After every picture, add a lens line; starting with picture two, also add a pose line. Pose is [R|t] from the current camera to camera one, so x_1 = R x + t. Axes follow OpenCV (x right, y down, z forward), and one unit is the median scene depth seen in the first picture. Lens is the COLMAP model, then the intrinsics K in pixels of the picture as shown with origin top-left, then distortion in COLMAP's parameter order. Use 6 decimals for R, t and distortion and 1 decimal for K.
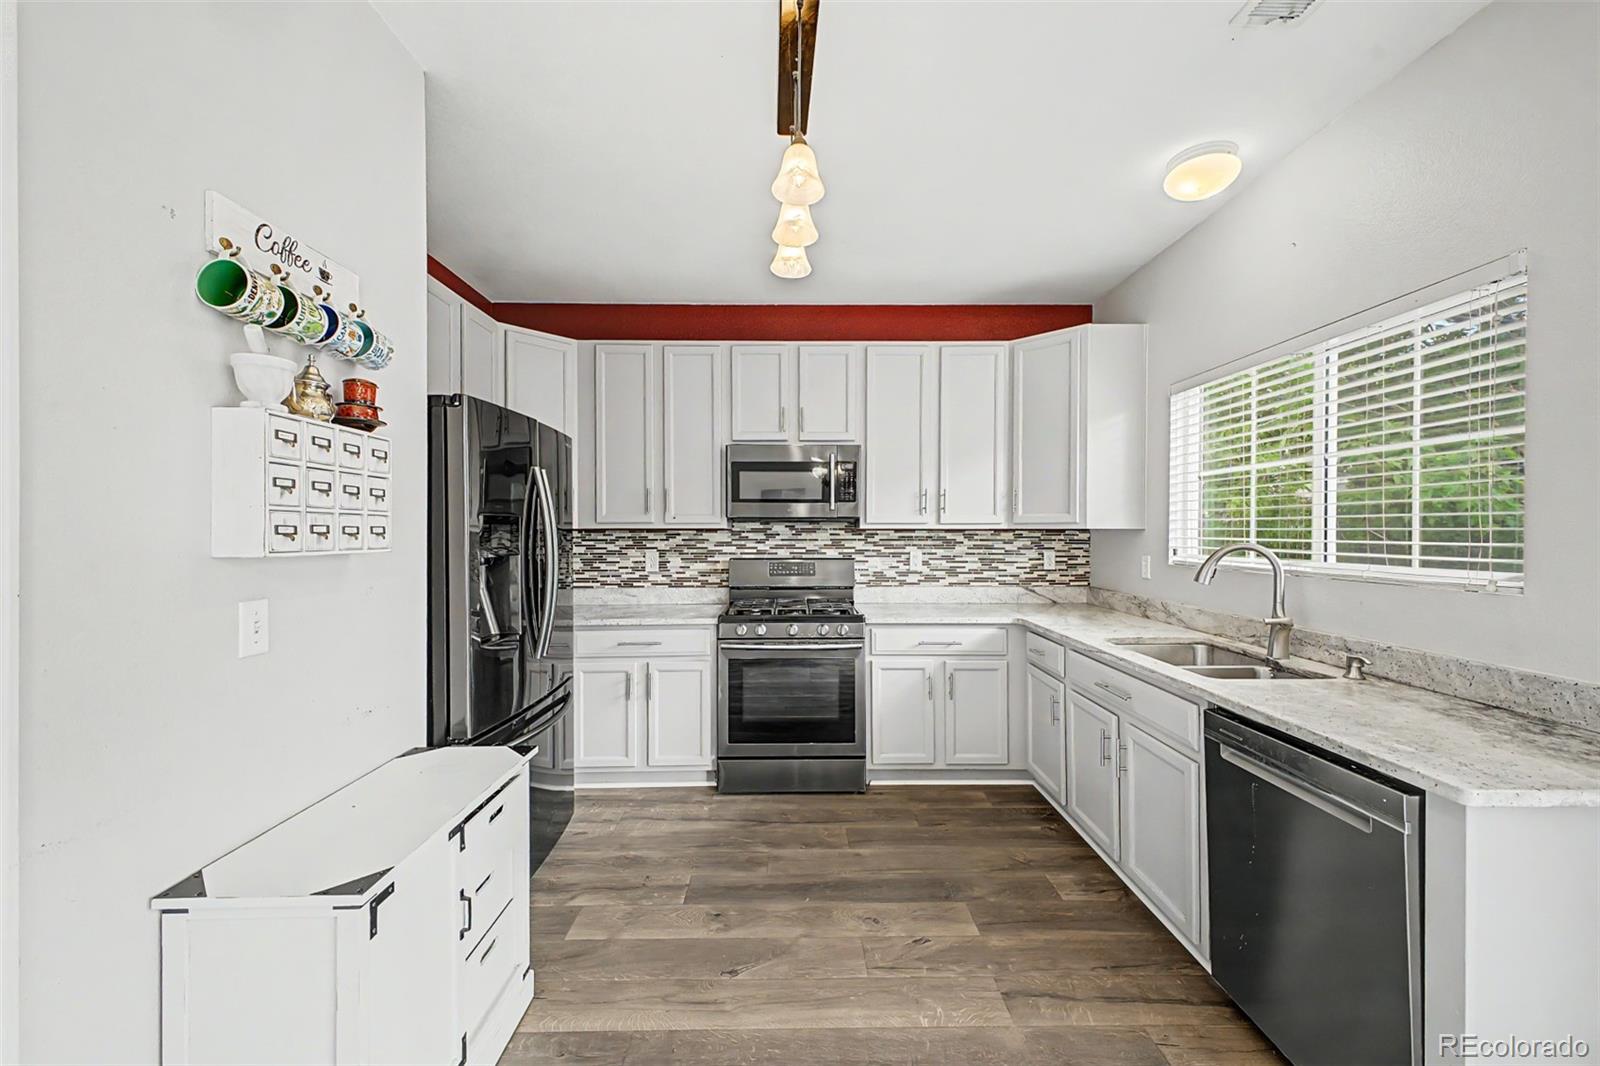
lens RADIAL K [[642.7, 0, 798.0], [0, 642.7, 528.1], [0, 0, 1]] dist [0.011738, -0.000252]
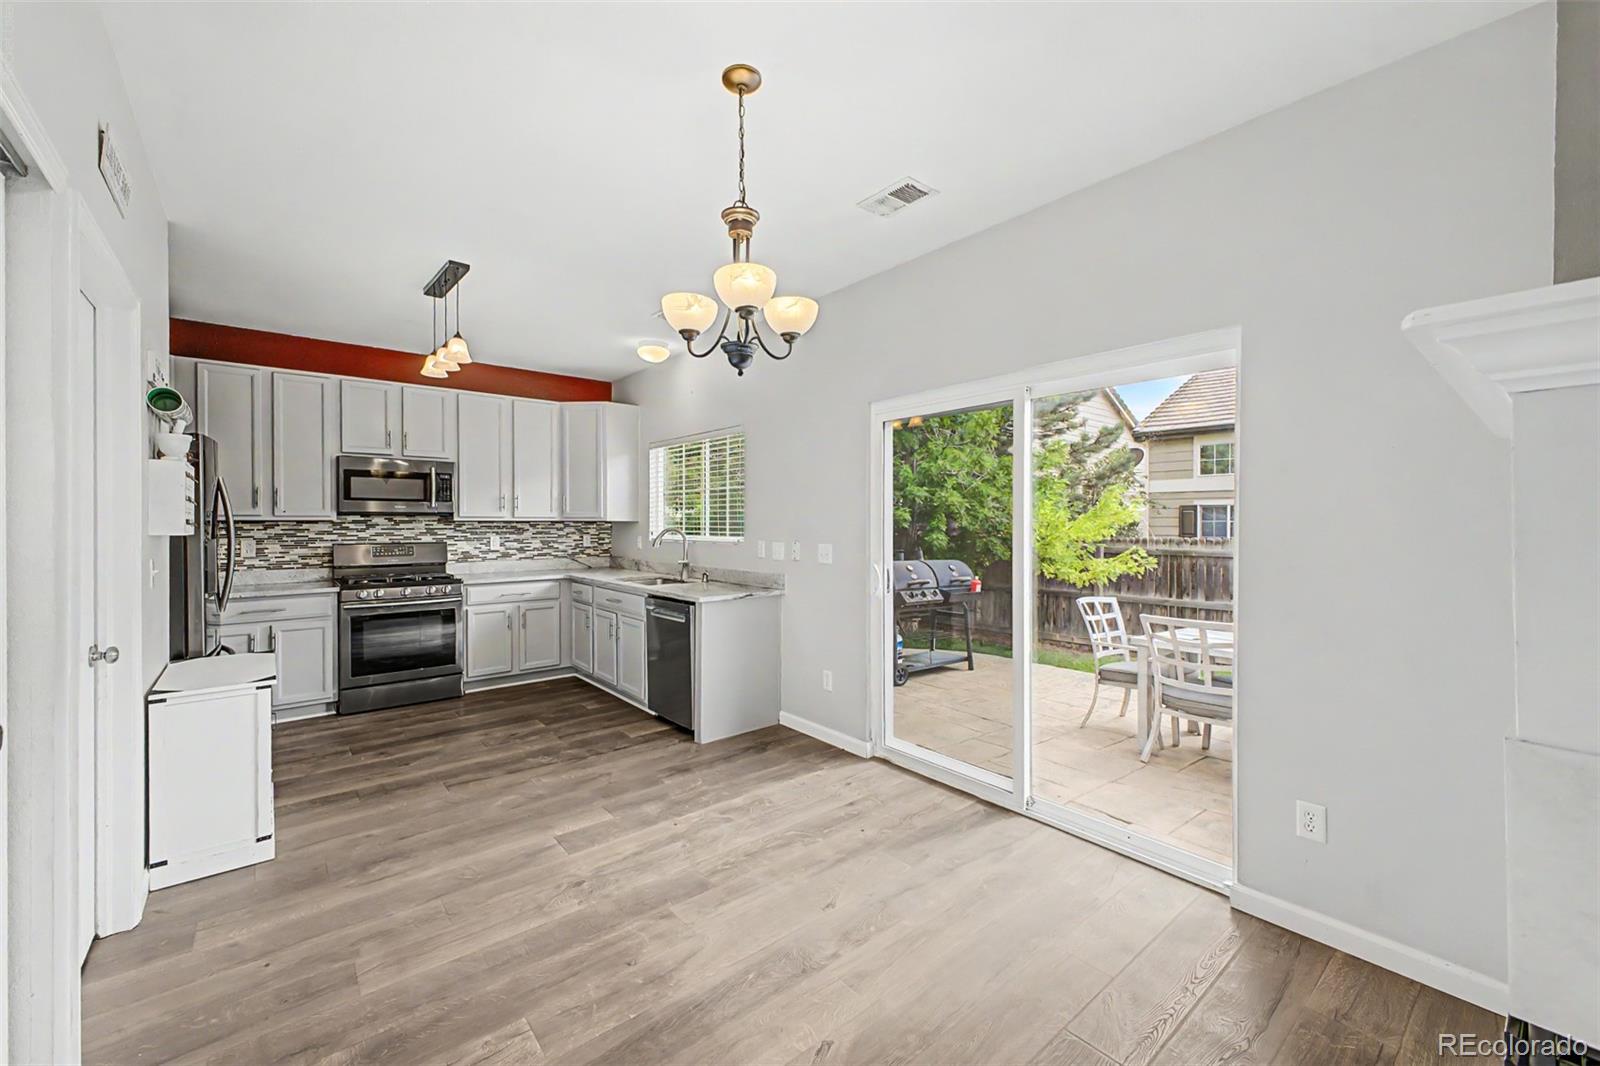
lens RADIAL K [[609.4, 0, 818.3], [0, 609.4, 523.6], [0, 0, 1]] dist [-0.011610, -0.000137]
pose [[0.751771, -0.001880, 0.659422, -0.188597], [-0.002051, 0.999984, 0.005189, -0.001144], [-0.659421, -0.005254, 0.751755, -0.562162]]
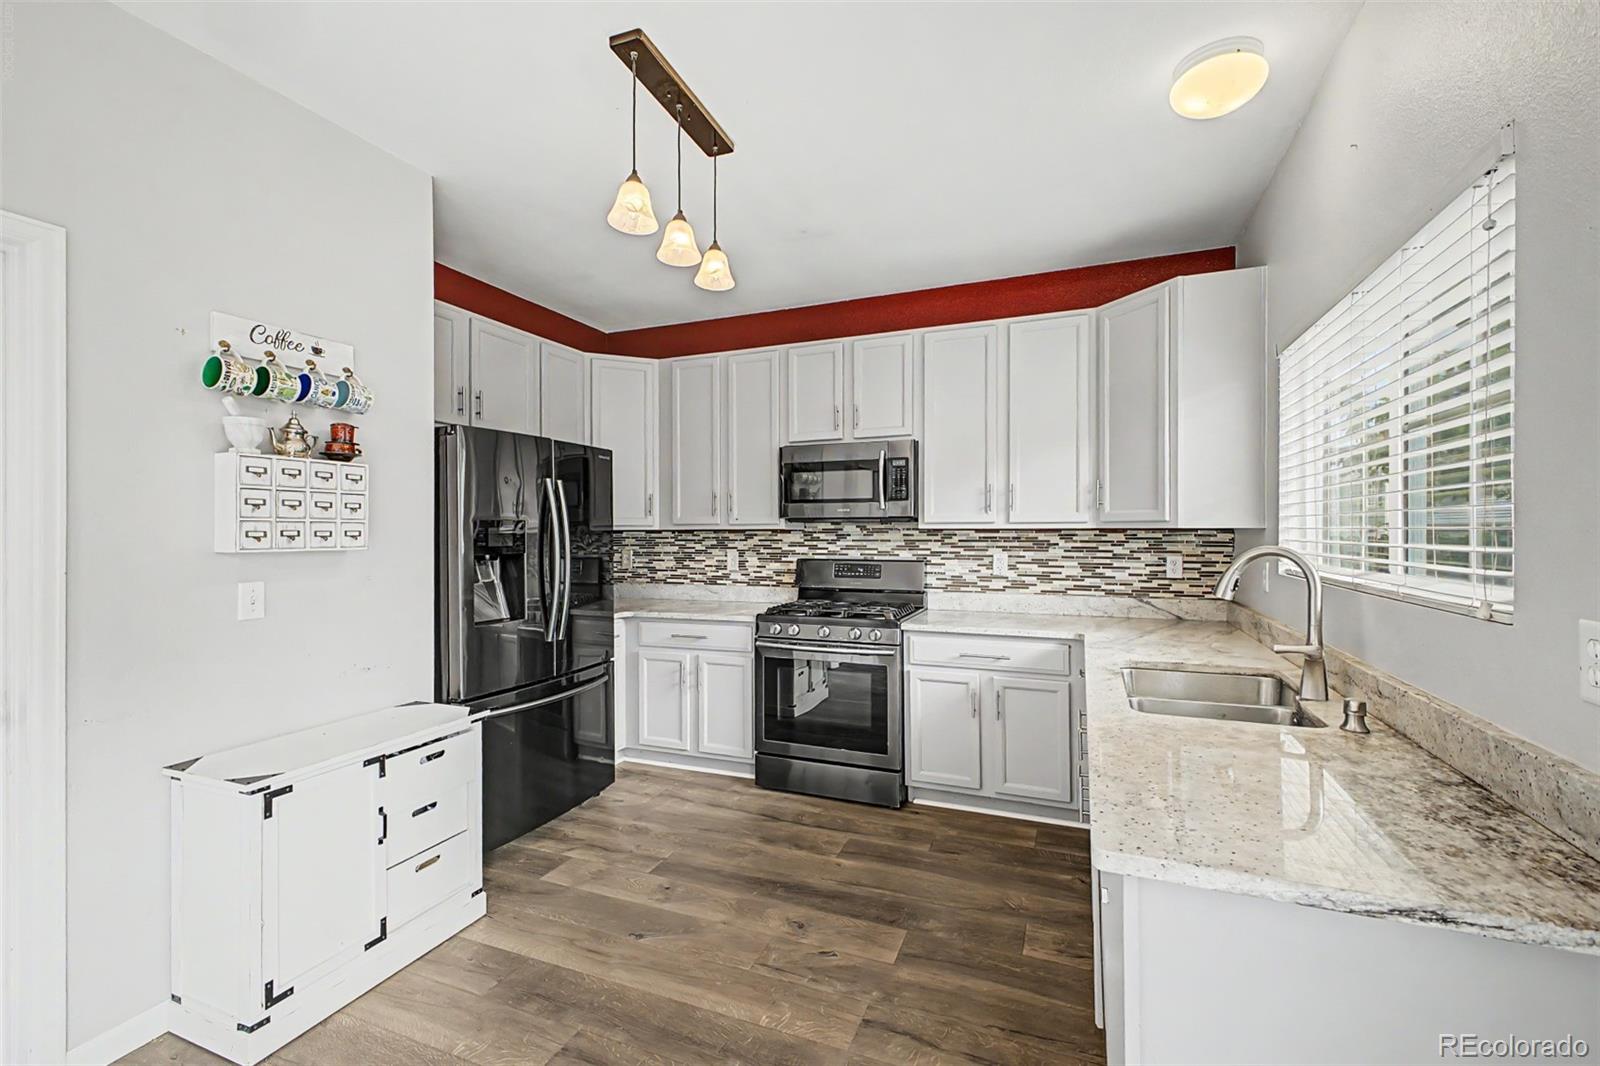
lens RADIAL K [[676.3, 0, 785.0], [0, 676.3, 524.5], [0, 0, 1]] dist [0.008411, -0.000145]
pose [[0.921385, -0.005615, -0.388611, 0.311343], [0.004440, 0.999982, -0.003923, -0.002698], [0.388626, 0.001889, 0.921394, 0.017790]]
